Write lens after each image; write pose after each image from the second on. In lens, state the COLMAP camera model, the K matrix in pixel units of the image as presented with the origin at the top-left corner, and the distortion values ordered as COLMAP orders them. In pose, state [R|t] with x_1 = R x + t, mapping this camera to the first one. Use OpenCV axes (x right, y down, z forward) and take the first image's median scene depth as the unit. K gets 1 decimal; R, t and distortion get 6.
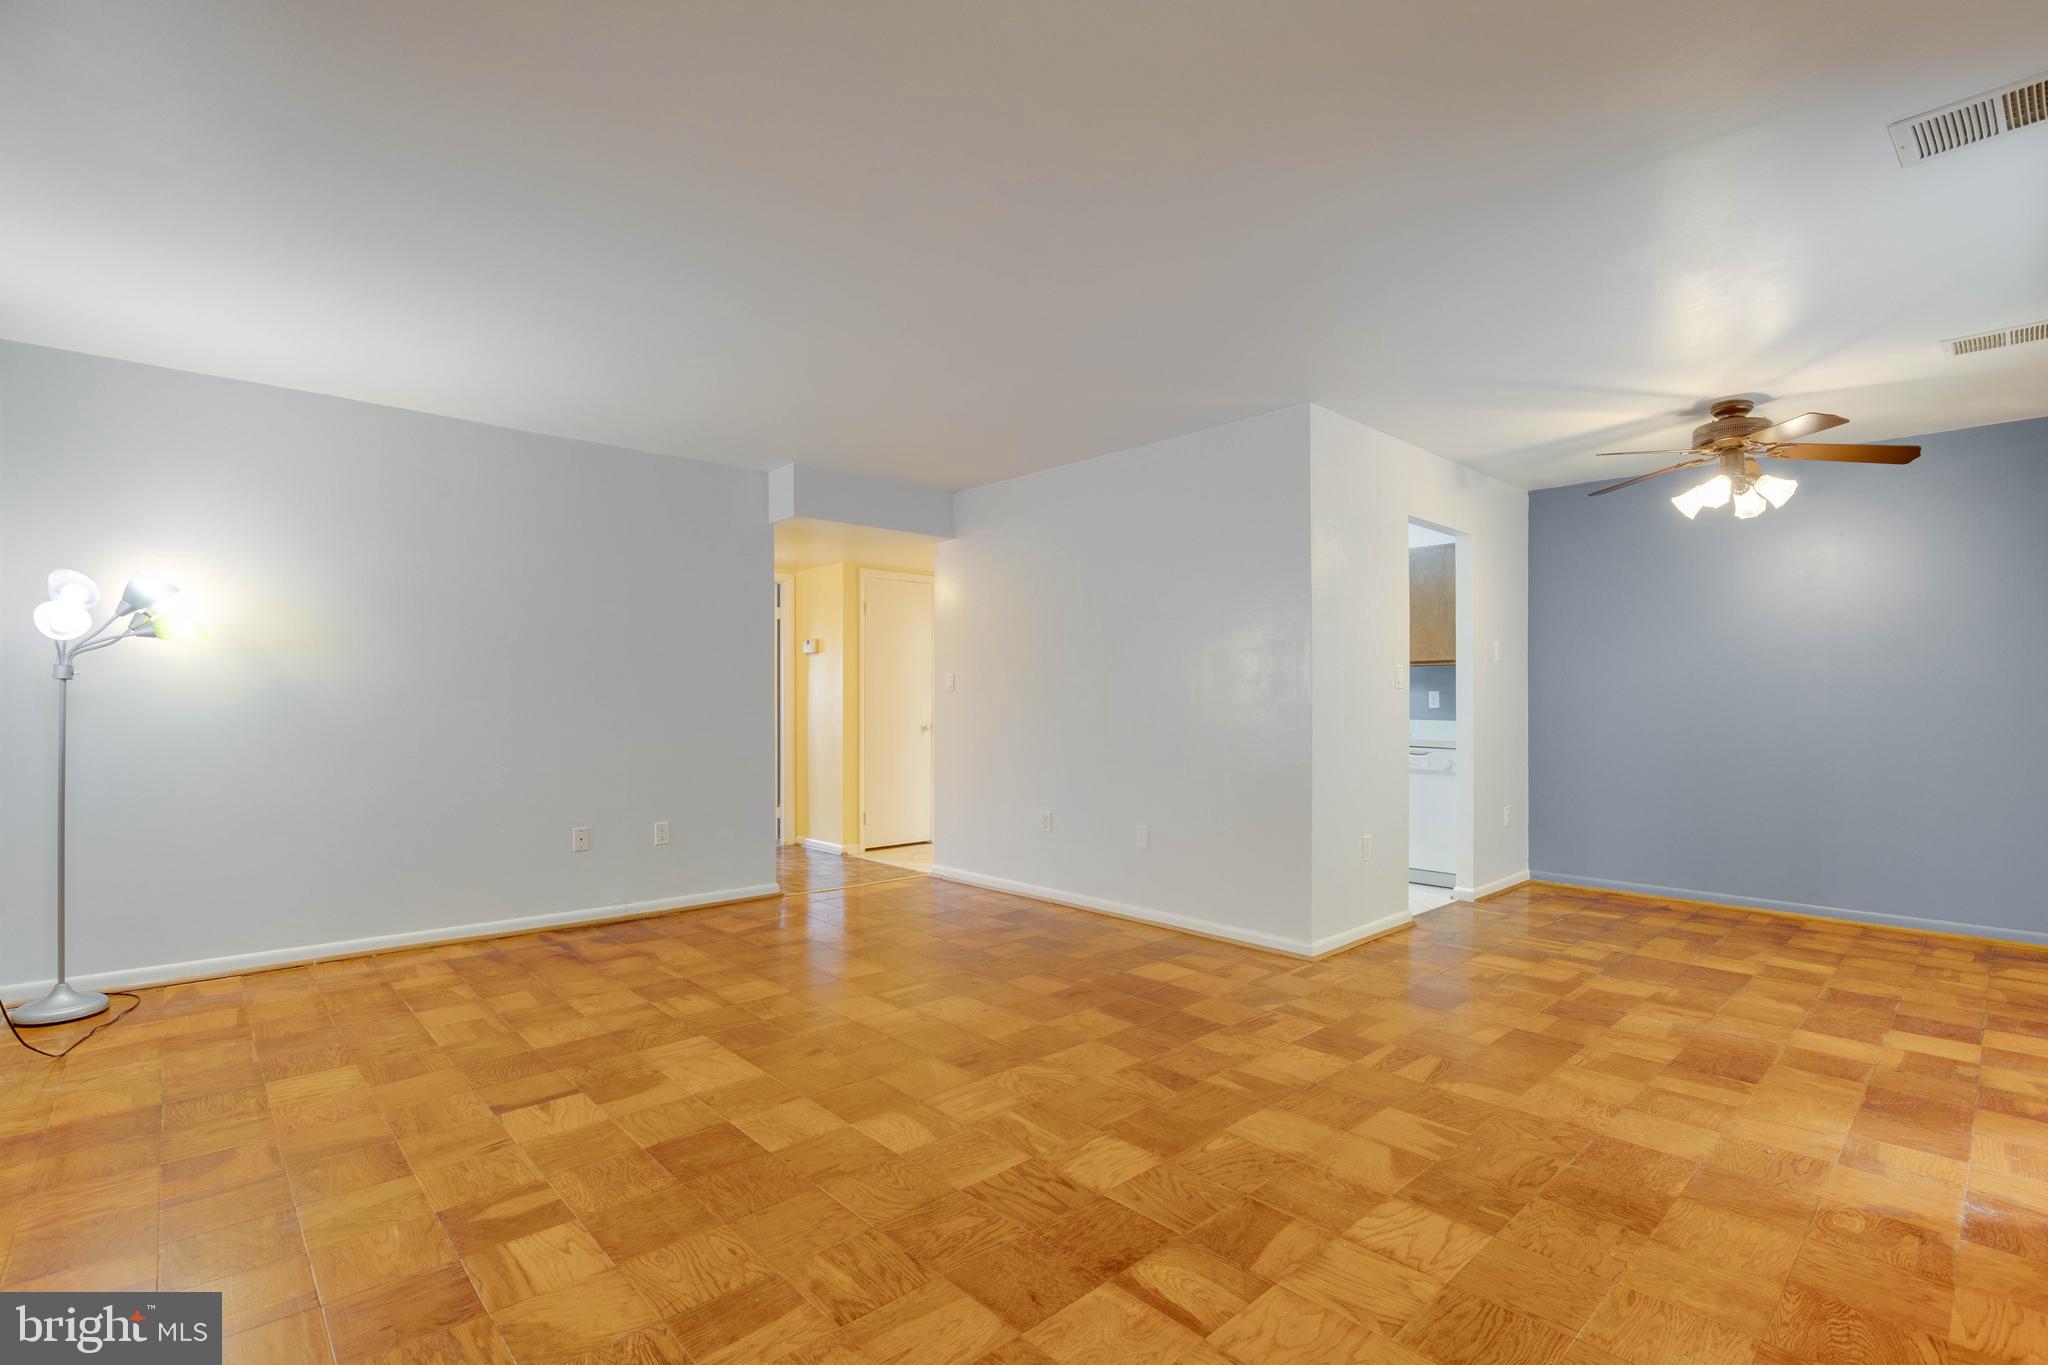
lens RADIAL K [[949.4, 0, 1013.8], [0, 949.4, 706.8], [0, 0, 1]] dist [-0.031530, 0.002244]
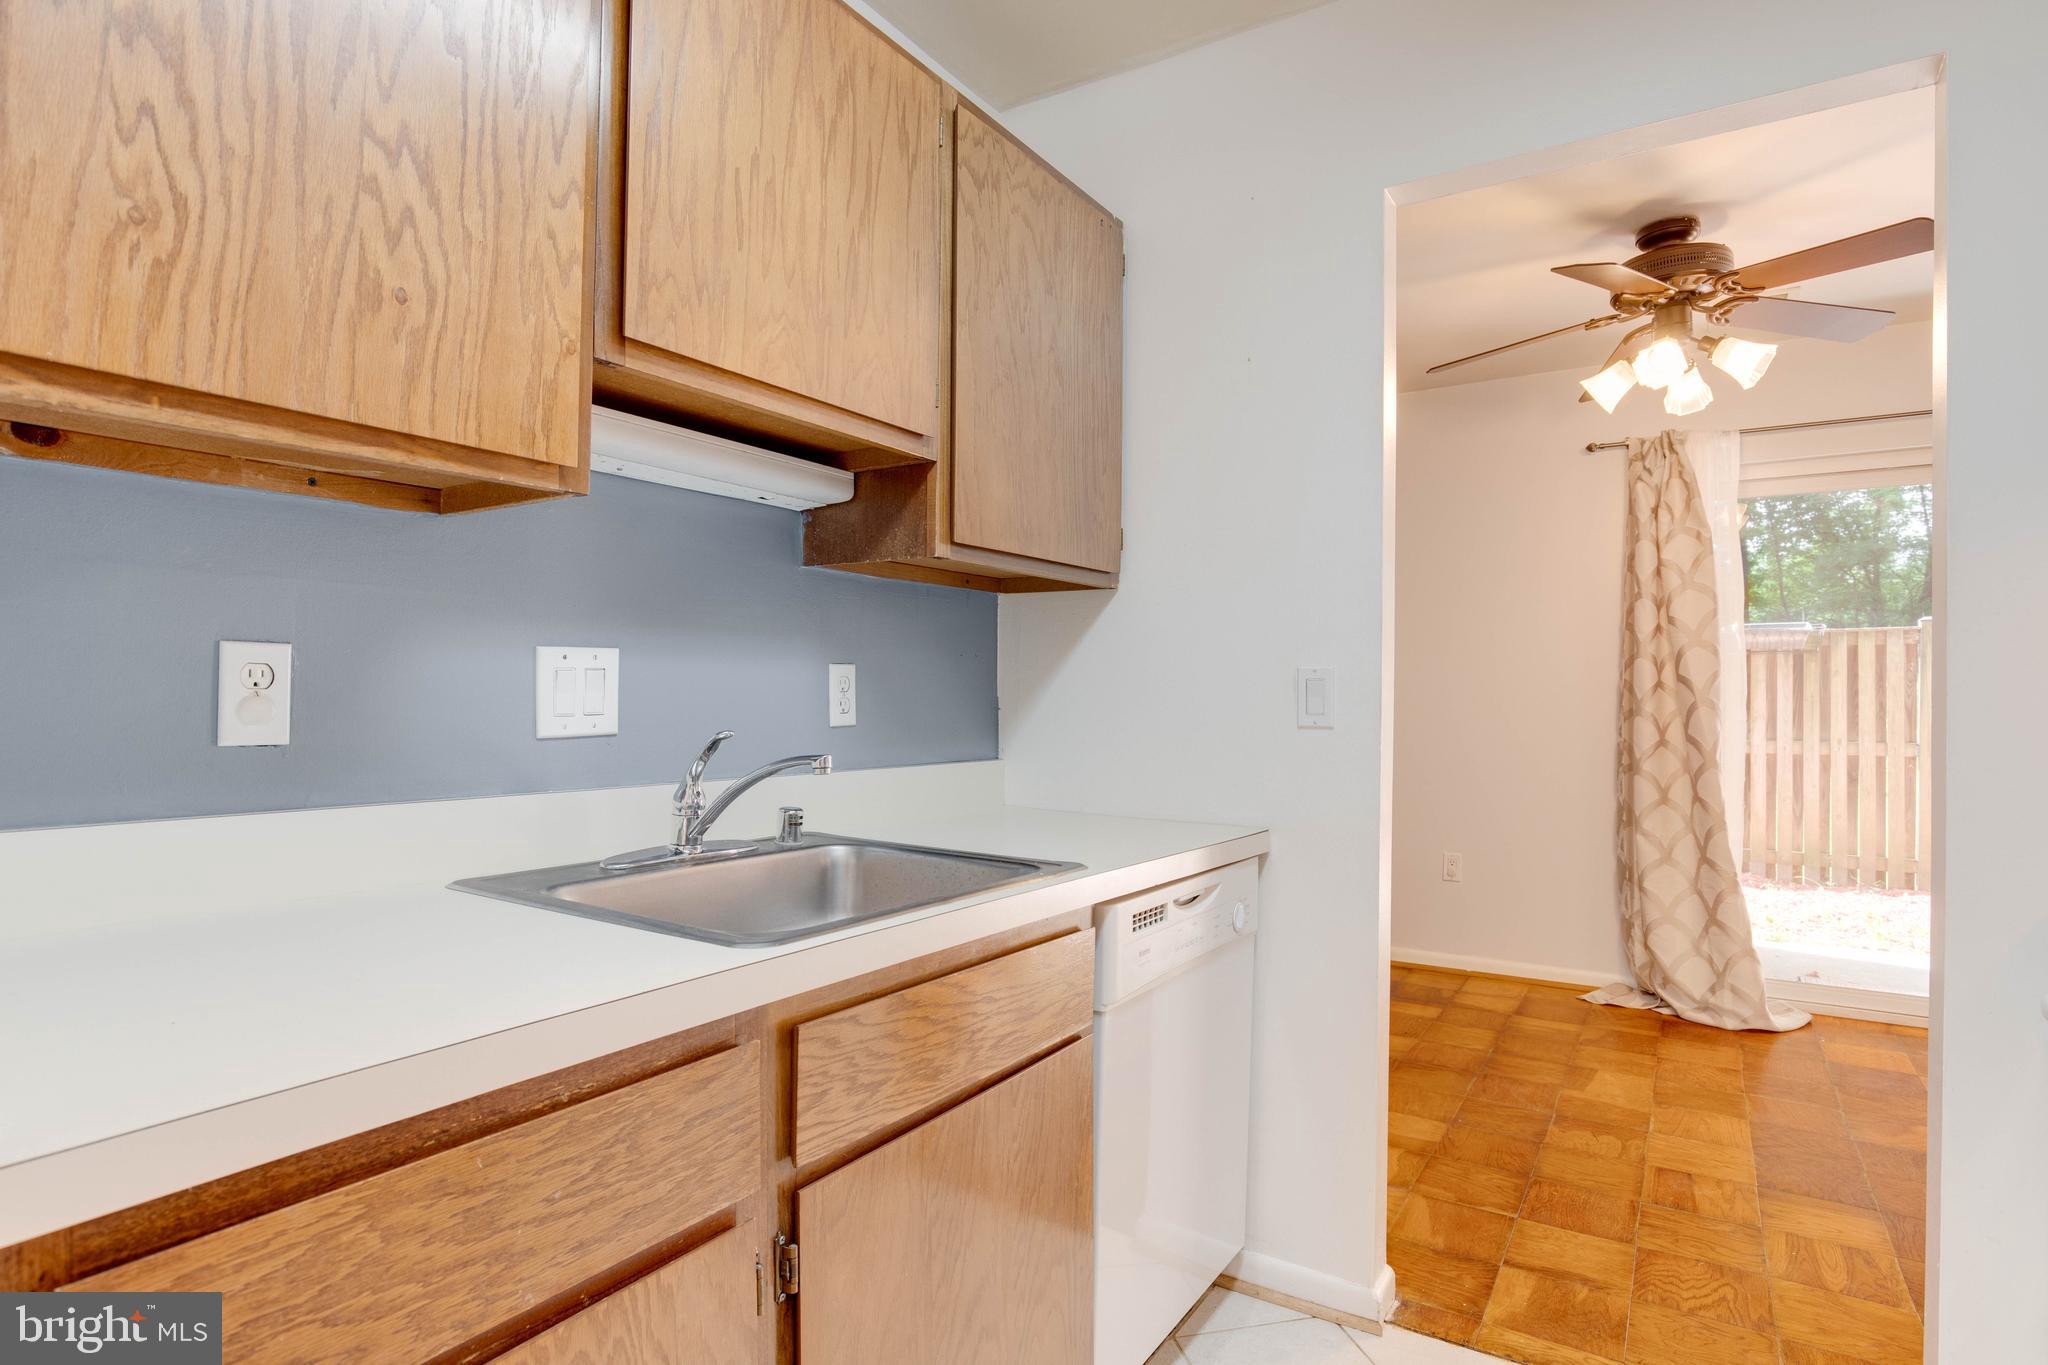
lens RADIAL K [[1041.9, 0, 1033.2], [0, 1041.9, 689.6], [0, 0, 1]] dist [-0.023834, 0.001993]
pose [[-0.268993, -0.000912, 0.963142, 0.246722], [-0.003523, 0.999994, -0.000037, -0.016833], [-0.963136, -0.003403, -0.268995, 1.807443]]
